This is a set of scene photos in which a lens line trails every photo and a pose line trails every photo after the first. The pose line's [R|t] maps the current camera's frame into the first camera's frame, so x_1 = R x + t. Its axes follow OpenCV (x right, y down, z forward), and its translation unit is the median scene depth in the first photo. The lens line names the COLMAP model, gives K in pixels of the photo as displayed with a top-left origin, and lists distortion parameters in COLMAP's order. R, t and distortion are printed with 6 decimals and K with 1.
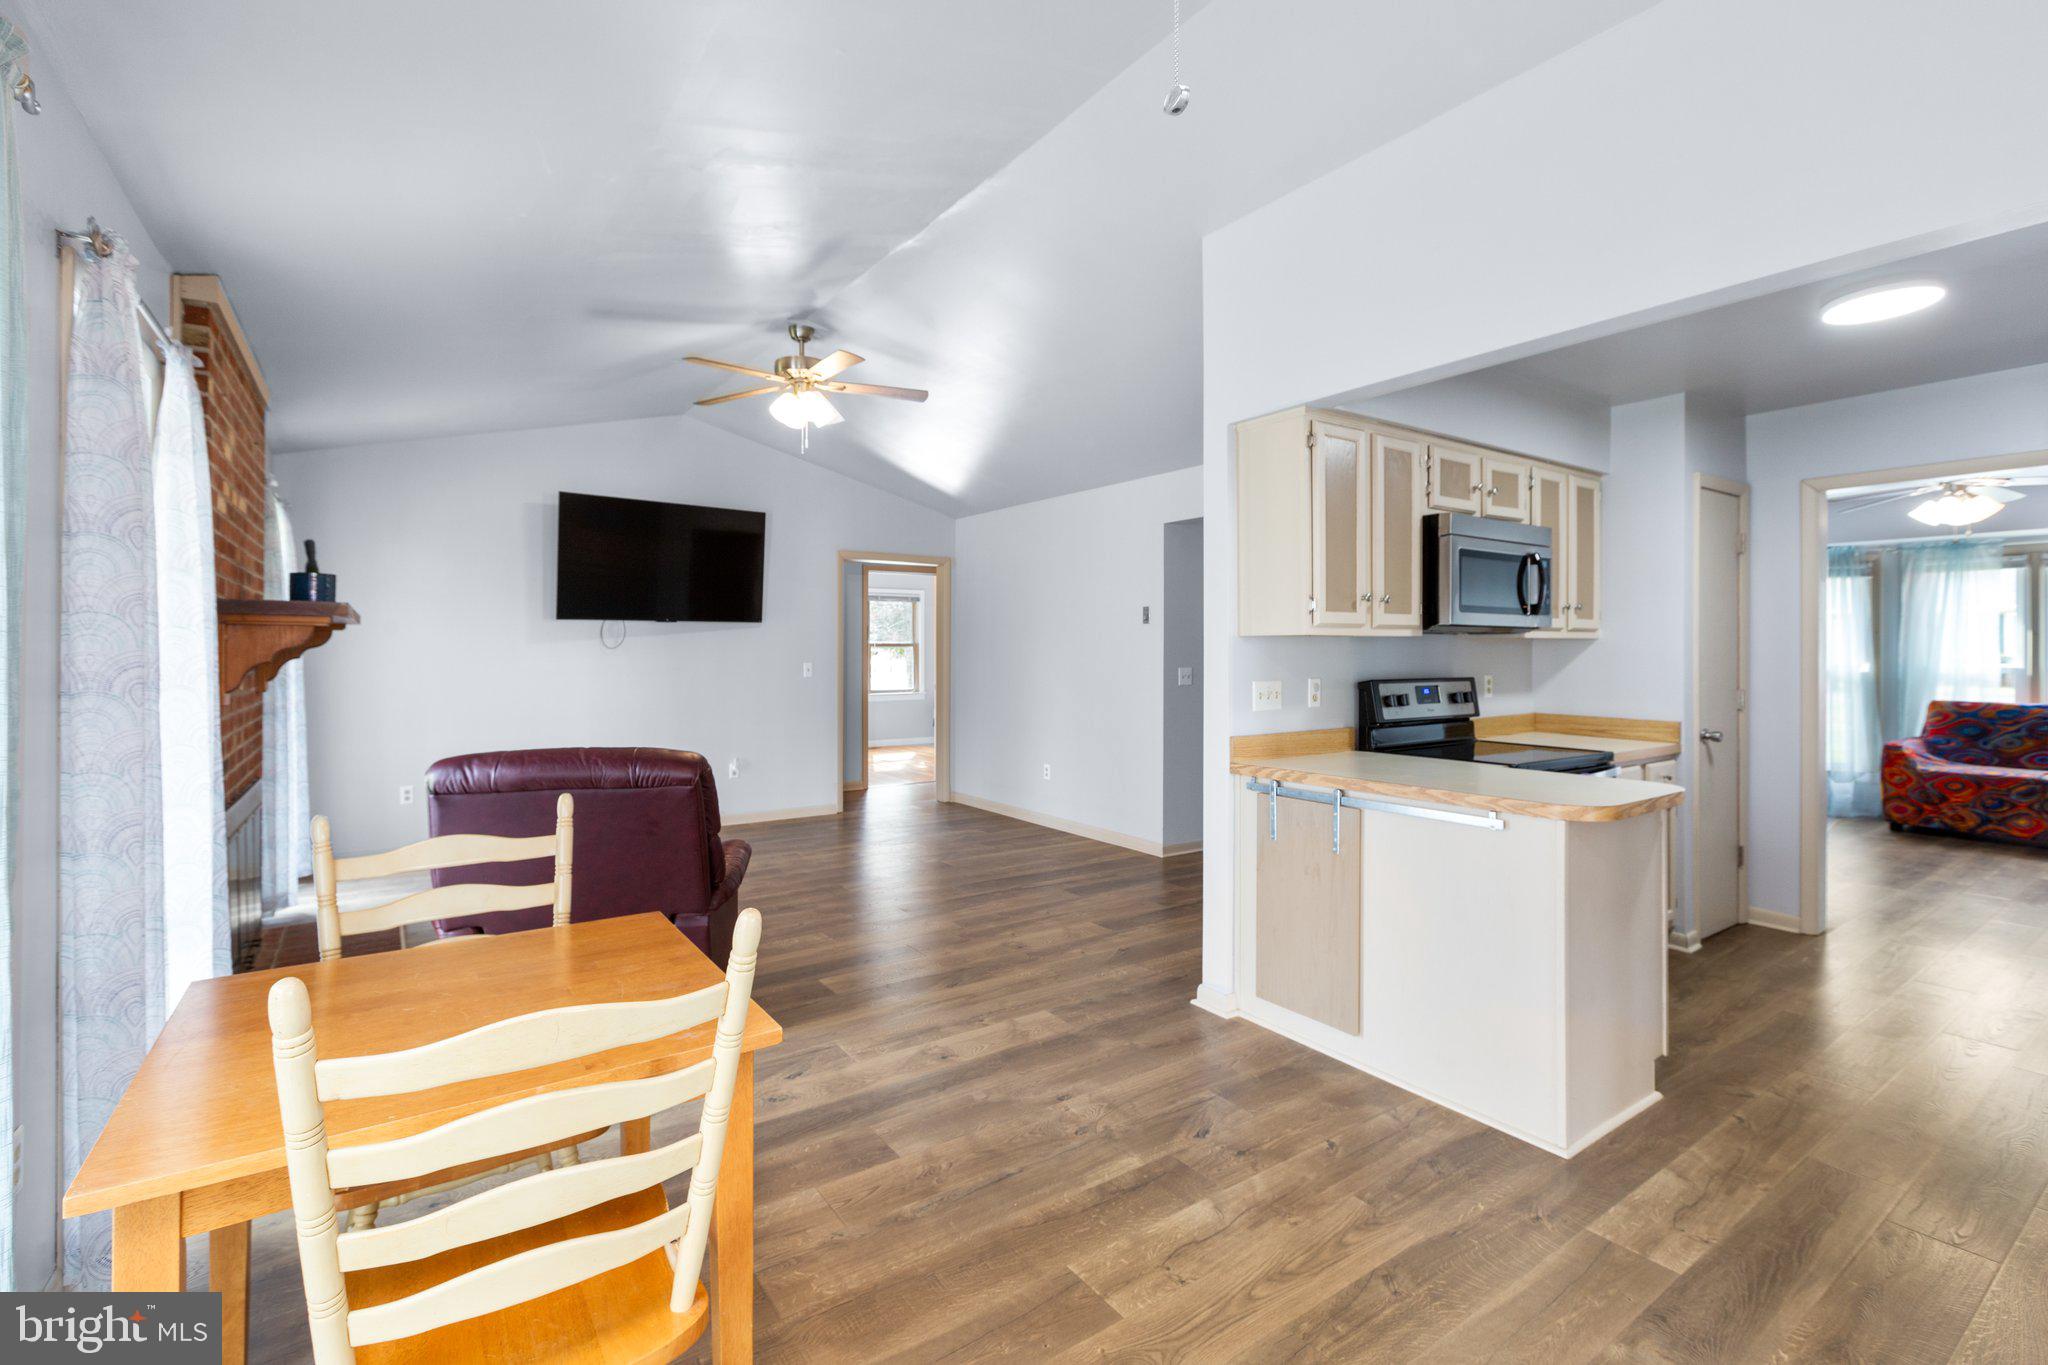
lens RADIAL K [[919.6, 0, 1029.3], [0, 919.6, 643.6], [0, 0, 1]] dist [-0.001925, -0.000577]
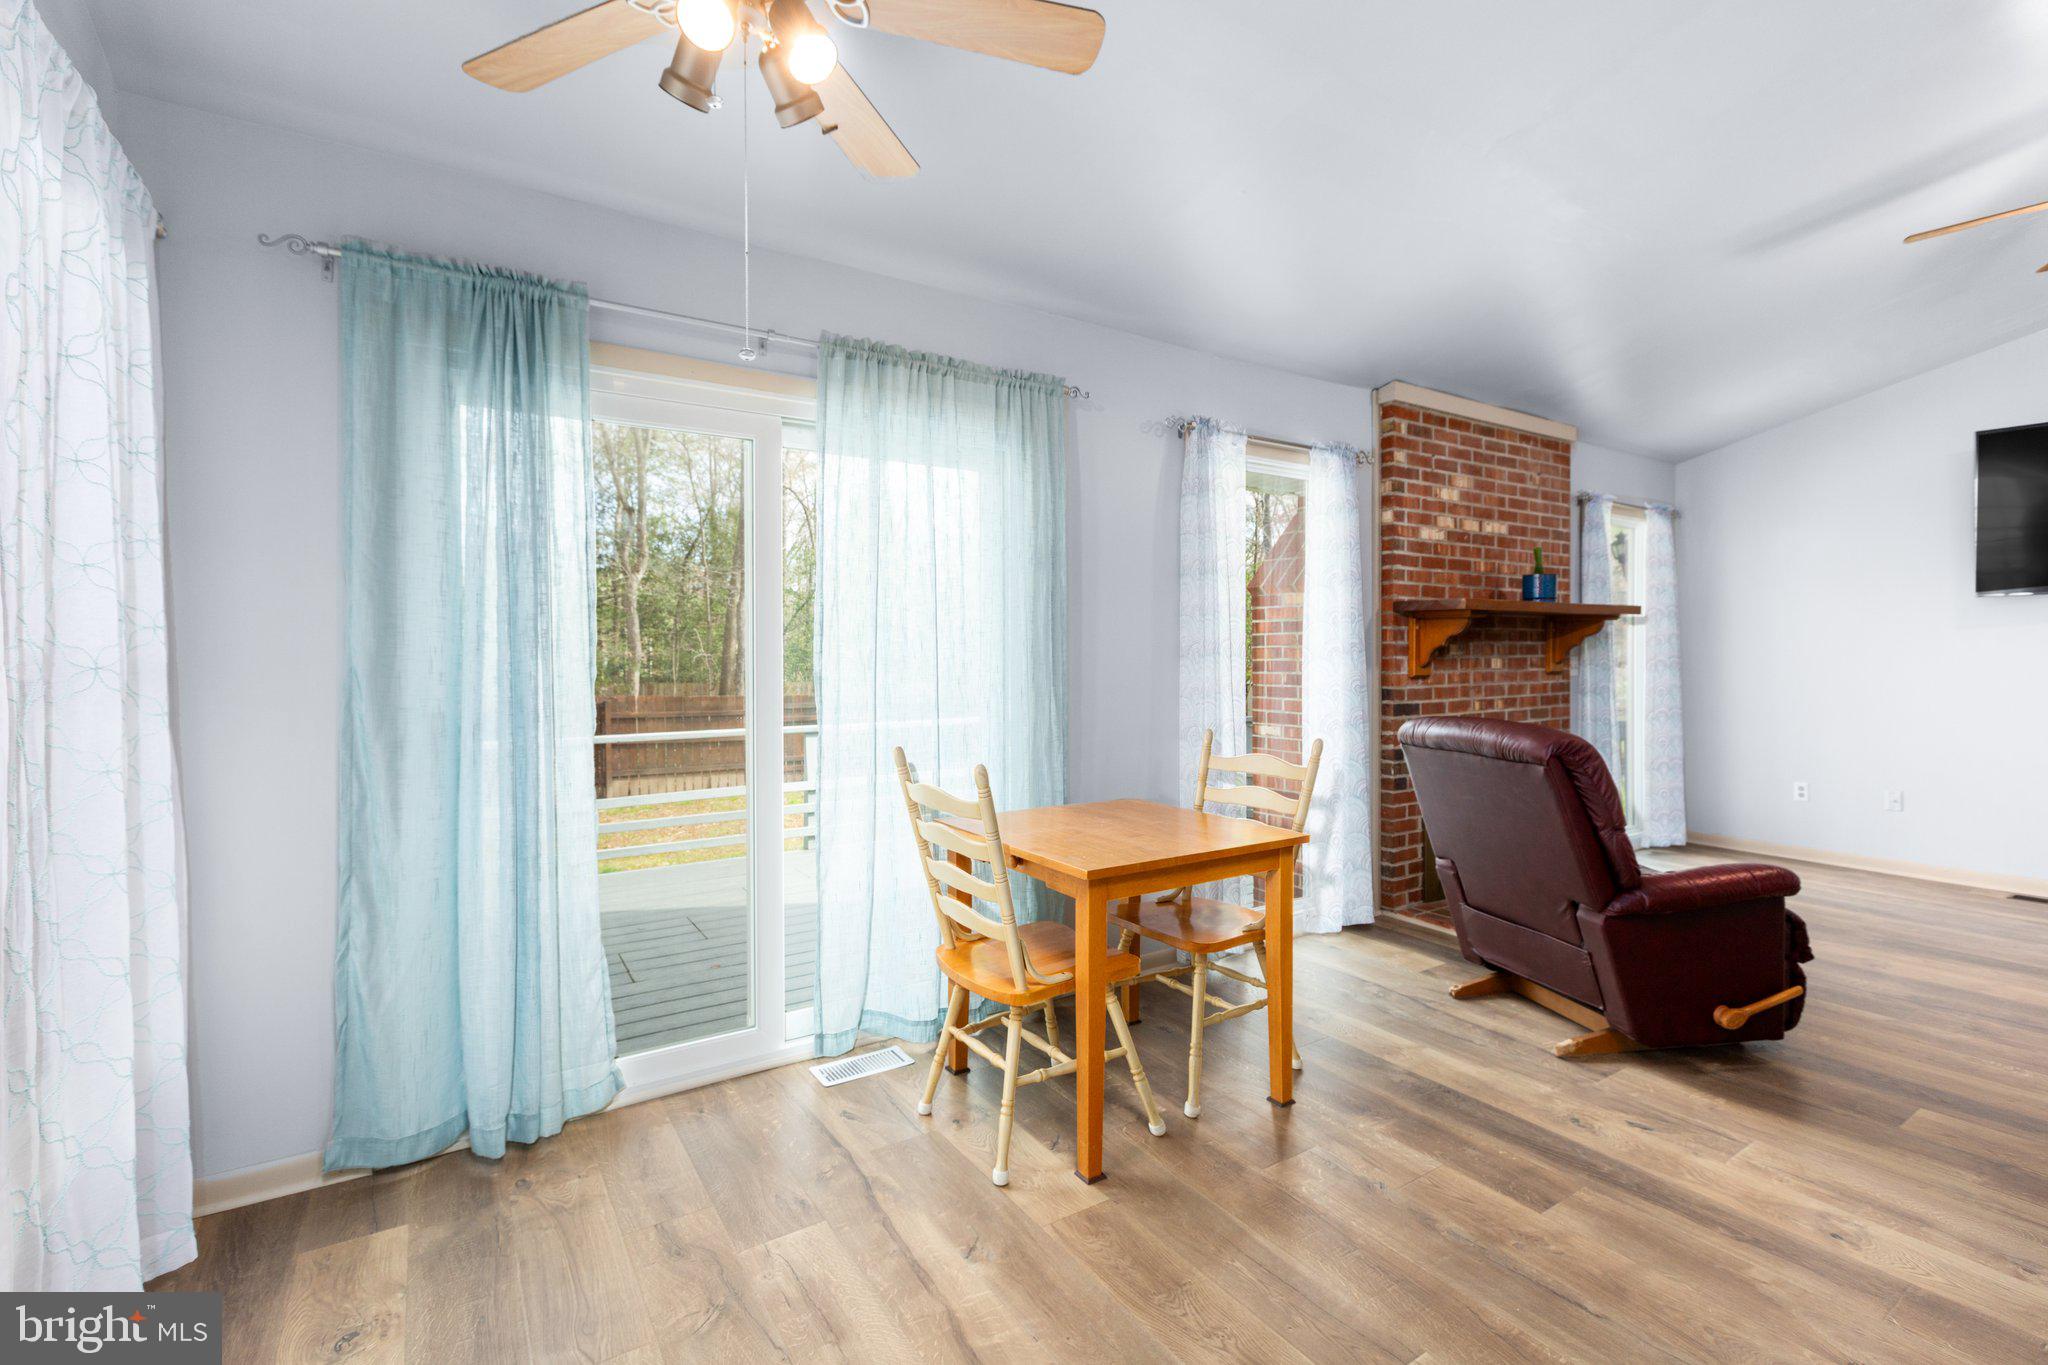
lens RADIAL K [[919.6, 0, 1034.9], [0, 919.6, 668.2], [0, 0, 1]] dist [-0.001925, -0.000577]
pose [[-0.024571, 0.018527, -0.999526, 0.429614], [0.012153, 0.999760, 0.018233, 0.013071], [0.999624, -0.011700, -0.024791, 0.323999]]
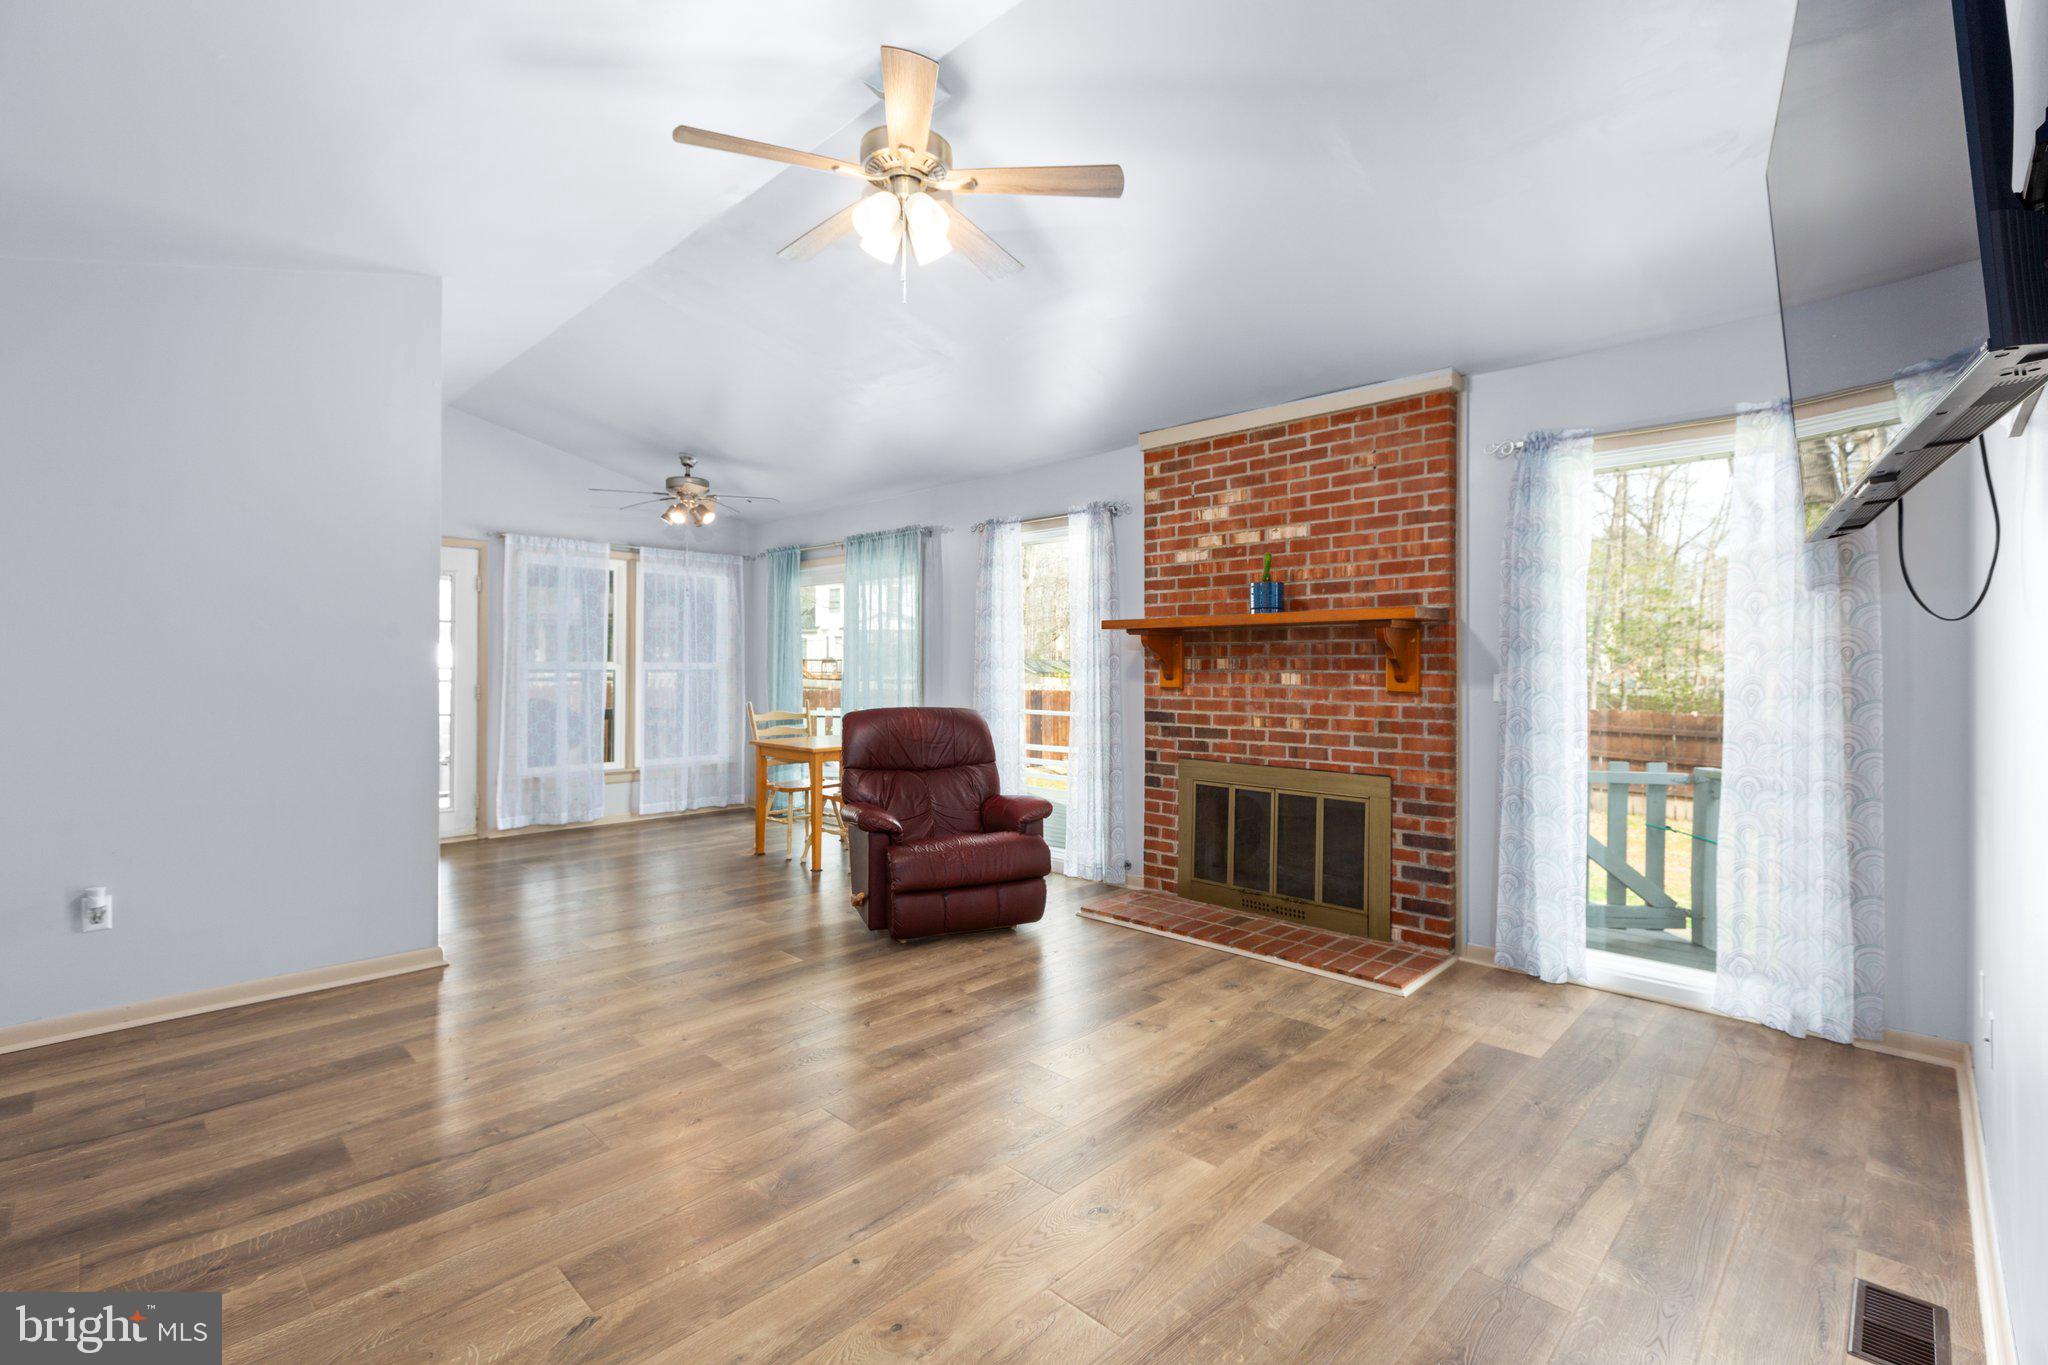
lens RADIAL K [[919.6, 0, 1006.2], [0, 919.6, 678.1], [0, 0, 1]] dist [-0.001925, -0.000577]
pose [[-0.983874, -0.002853, -0.178839, -0.246085], [-0.003281, 0.999992, 0.002094, 0.033632], [0.178831, 0.002647, -0.983876, 1.908547]]
